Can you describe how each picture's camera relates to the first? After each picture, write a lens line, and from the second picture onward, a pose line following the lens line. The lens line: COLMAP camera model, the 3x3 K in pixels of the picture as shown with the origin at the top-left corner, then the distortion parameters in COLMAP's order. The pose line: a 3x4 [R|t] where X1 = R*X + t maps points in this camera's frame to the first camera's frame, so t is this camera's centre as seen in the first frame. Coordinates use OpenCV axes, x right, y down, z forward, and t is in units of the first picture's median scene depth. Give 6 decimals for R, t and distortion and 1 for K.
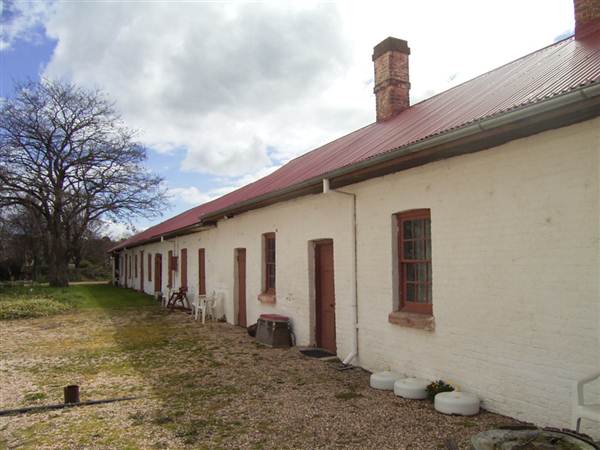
lens RADIAL K [[506.3, 0, 320.4], [0, 506.3, 236.2], [0, 0, 1]] dist [-0.101948, 0.058567]
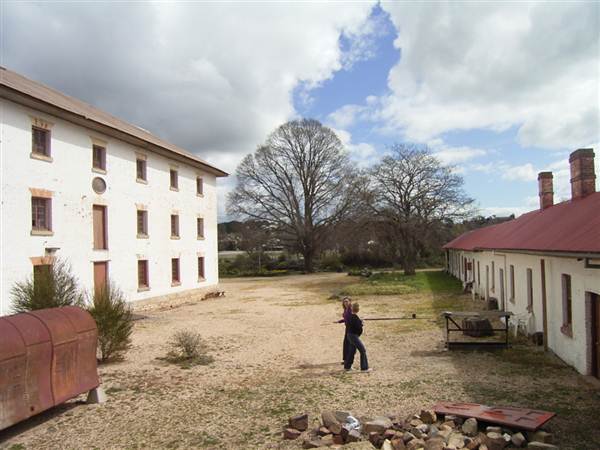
lens RADIAL K [[506.3, 0, 320.4], [0, 506.3, 236.2], [0, 0, 1]] dist [-0.101948, 0.058567]
pose [[0.790554, -0.023502, -0.611942, 0.442083], [0.048407, 0.998535, 0.024188, -0.140674], [0.610477, -0.048744, 0.790533, -0.835566]]
